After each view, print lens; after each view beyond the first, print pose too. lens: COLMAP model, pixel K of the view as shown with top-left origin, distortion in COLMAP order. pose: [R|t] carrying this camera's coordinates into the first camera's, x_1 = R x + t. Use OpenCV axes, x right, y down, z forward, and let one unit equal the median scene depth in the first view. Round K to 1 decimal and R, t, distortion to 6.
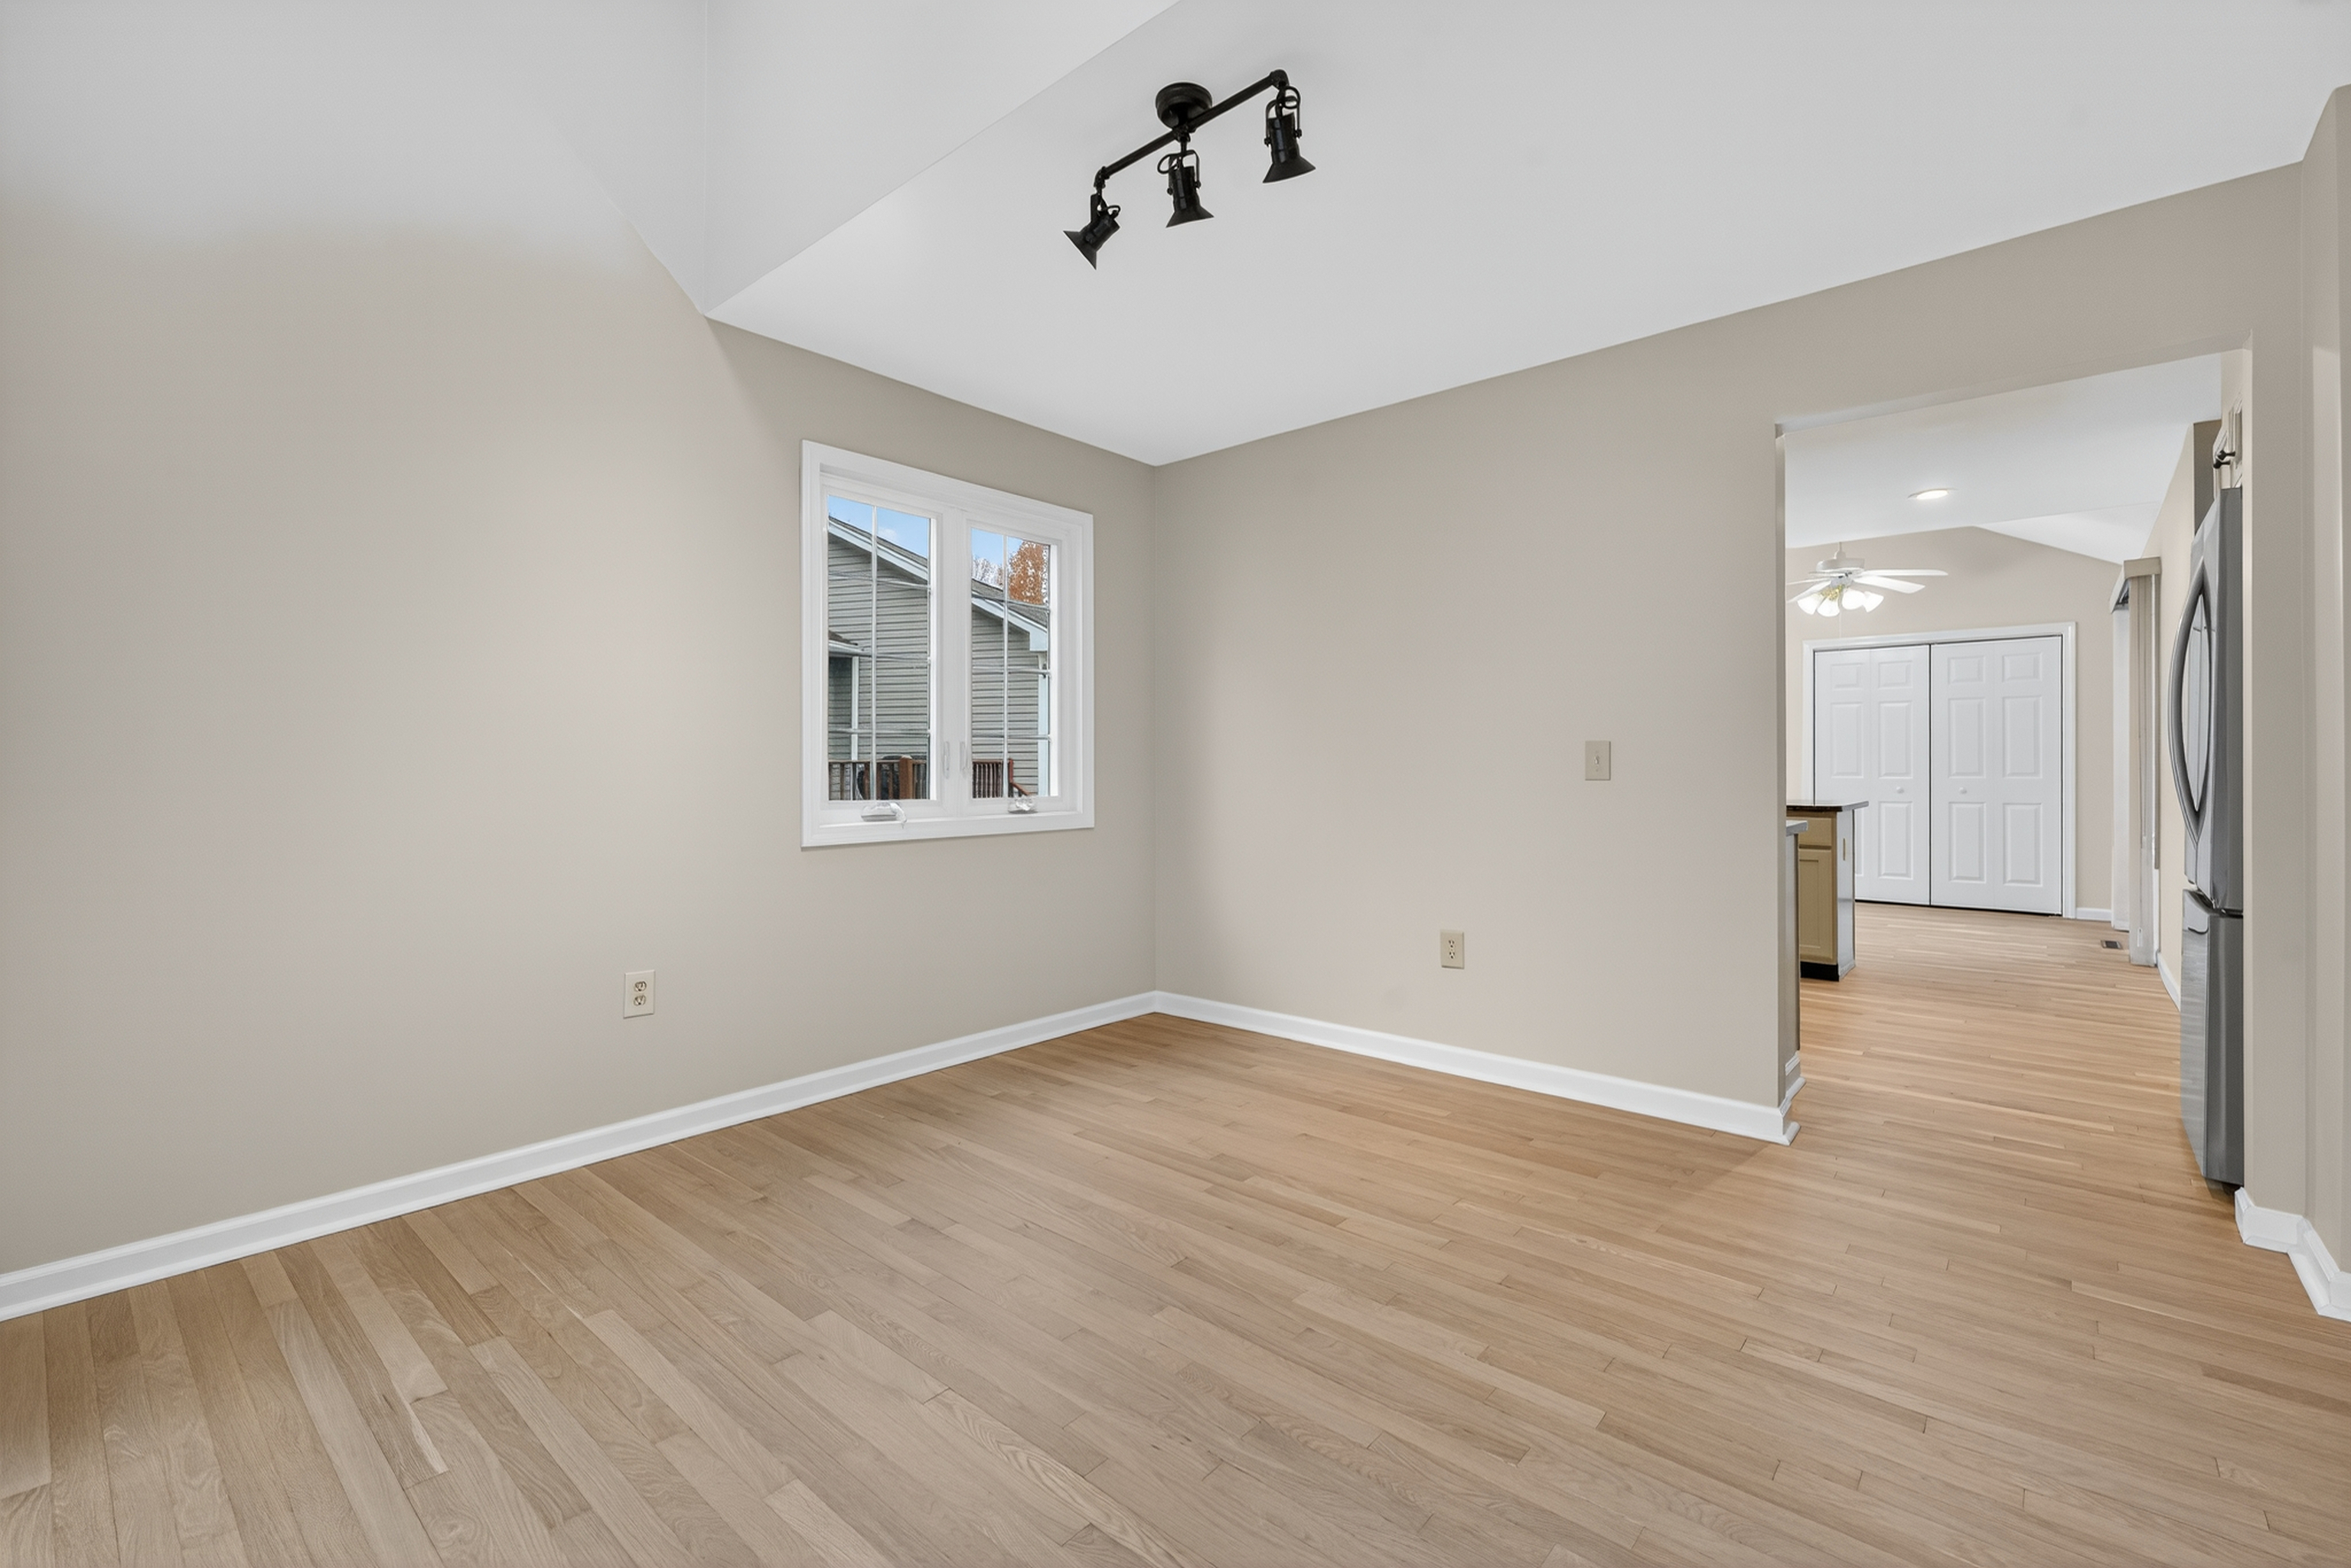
lens RADIAL K [[1037.7, 0, 1170.5], [0, 1037.7, 755.7], [0, 0, 1]] dist [0.002497, 0.000242]
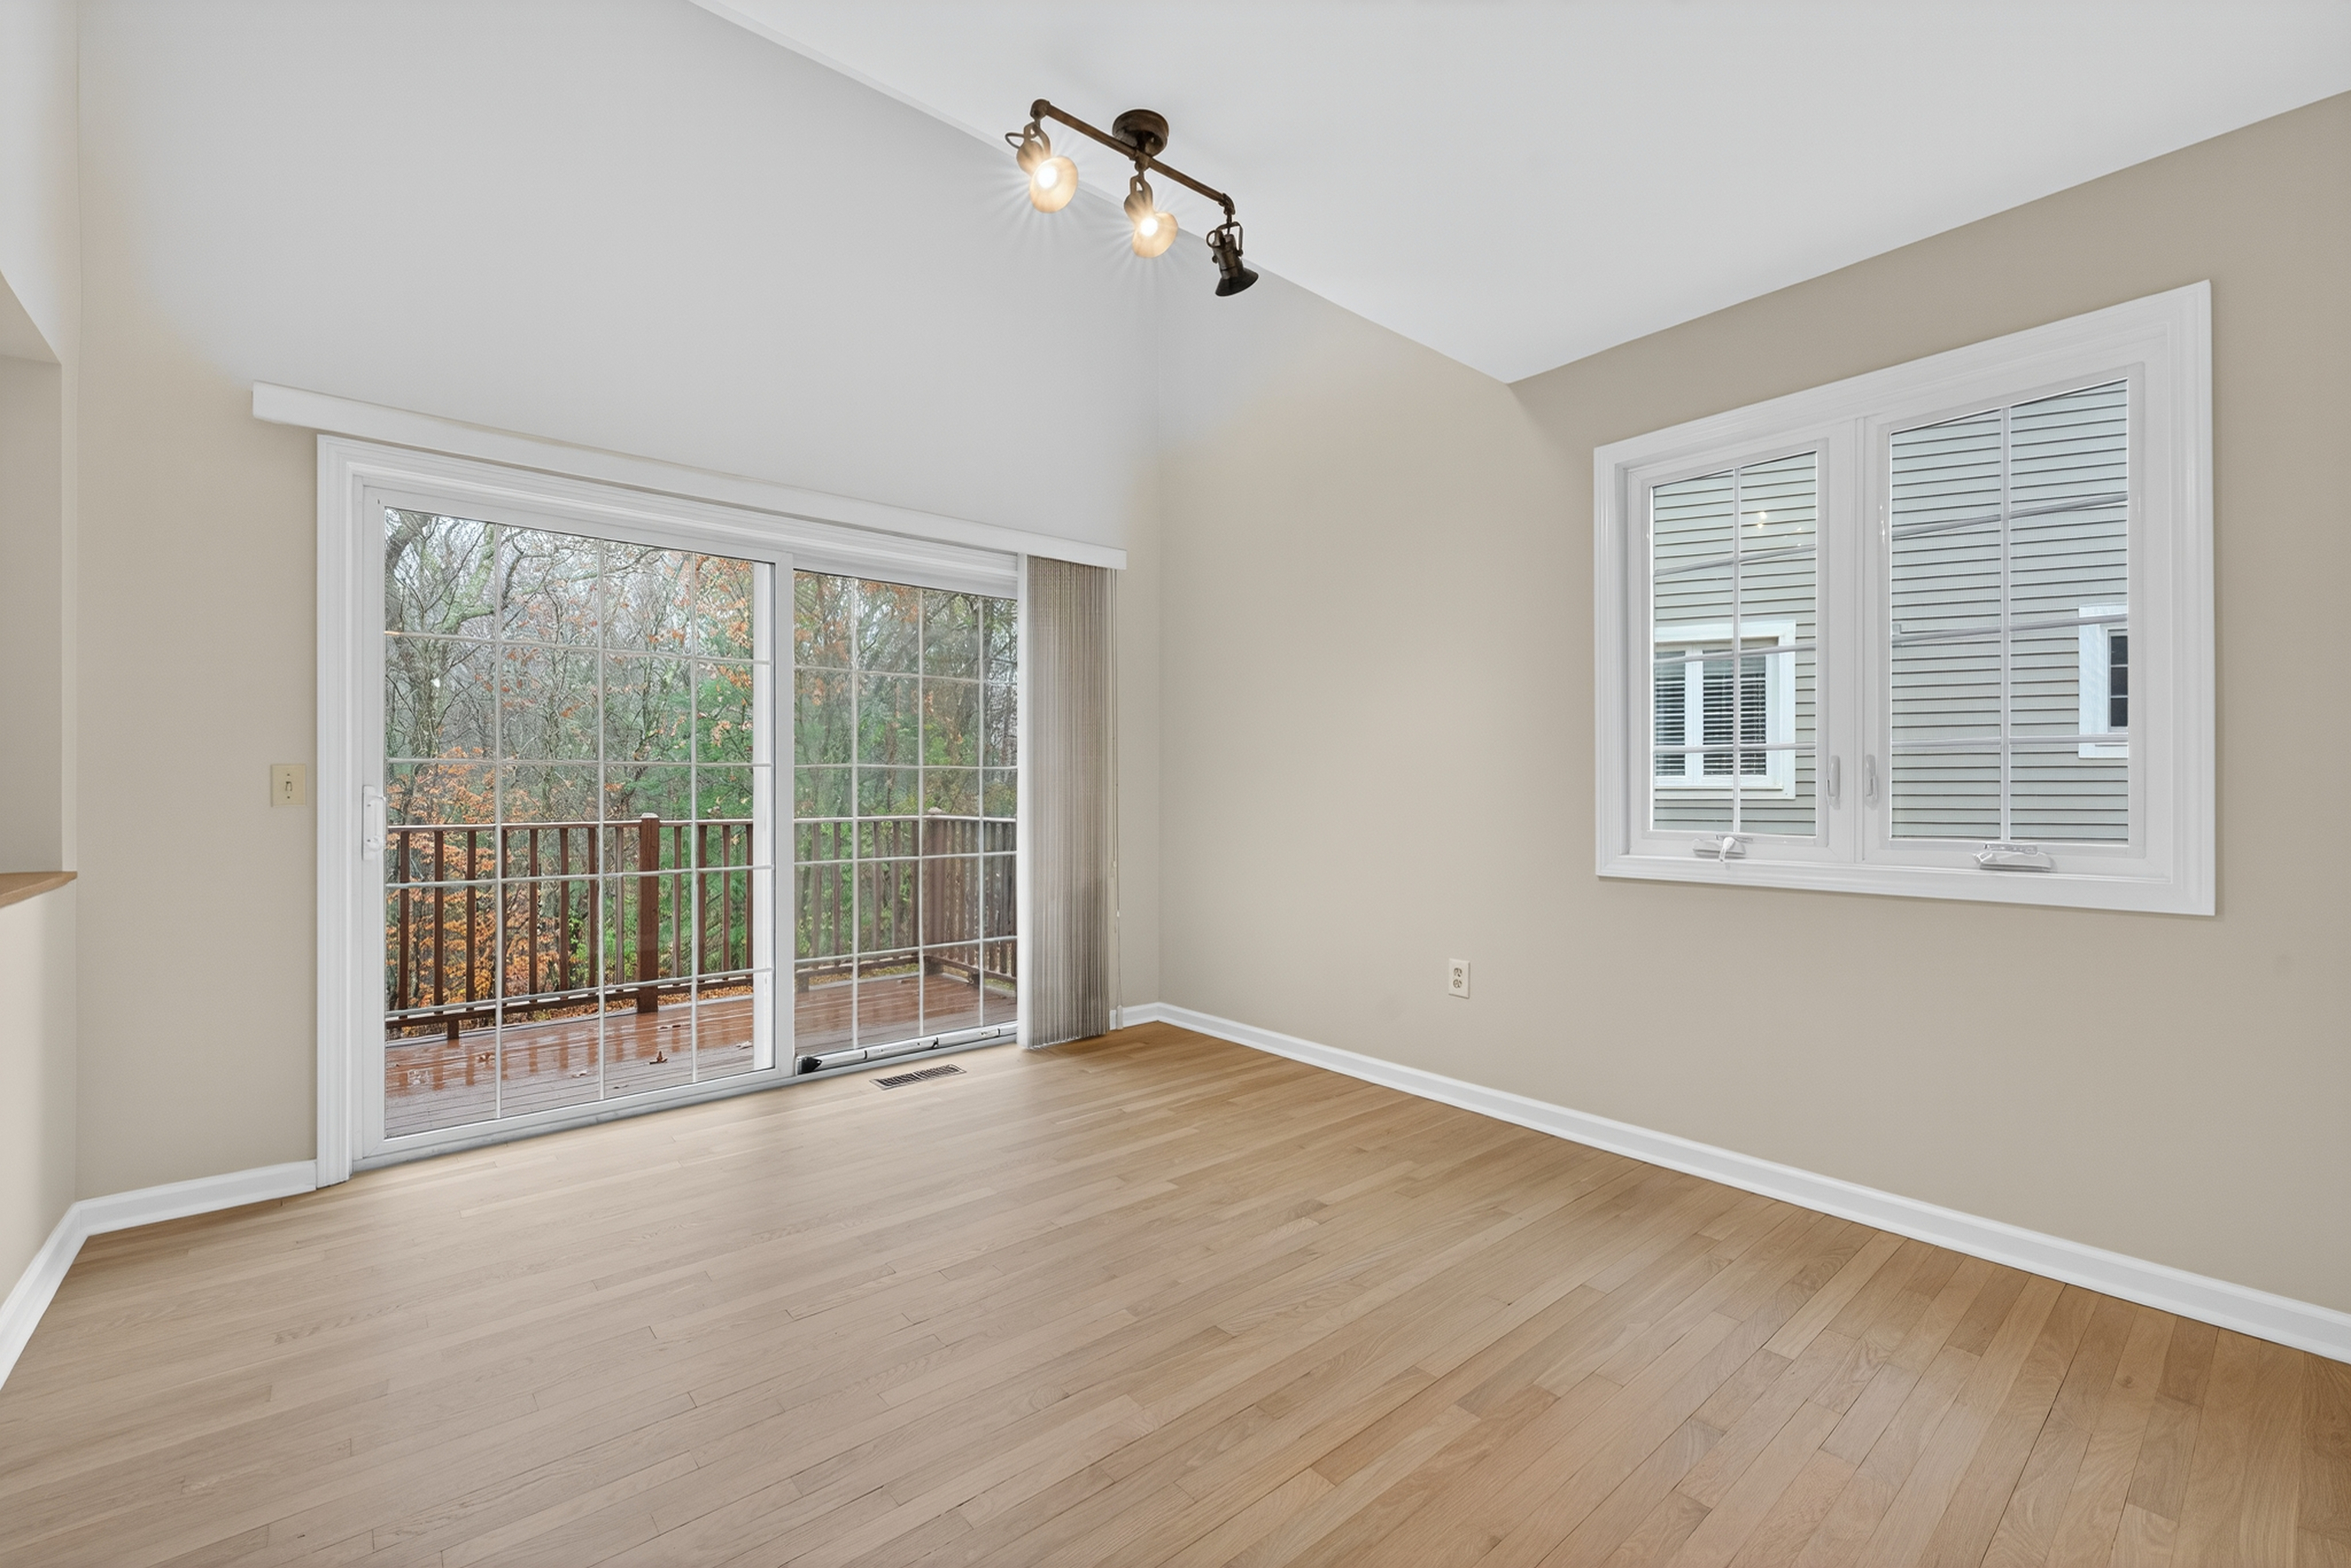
lens RADIAL K [[982.3, 0, 1163.0], [0, 982.3, 794.6], [0, 0, 1]] dist [0.001347, -0.000134]
pose [[-0.167437, 0.002991, -0.985878, 0.723305], [0.004599, 0.999987, 0.002253, 0.012158], [0.985872, -0.004156, -0.167449, 0.915470]]
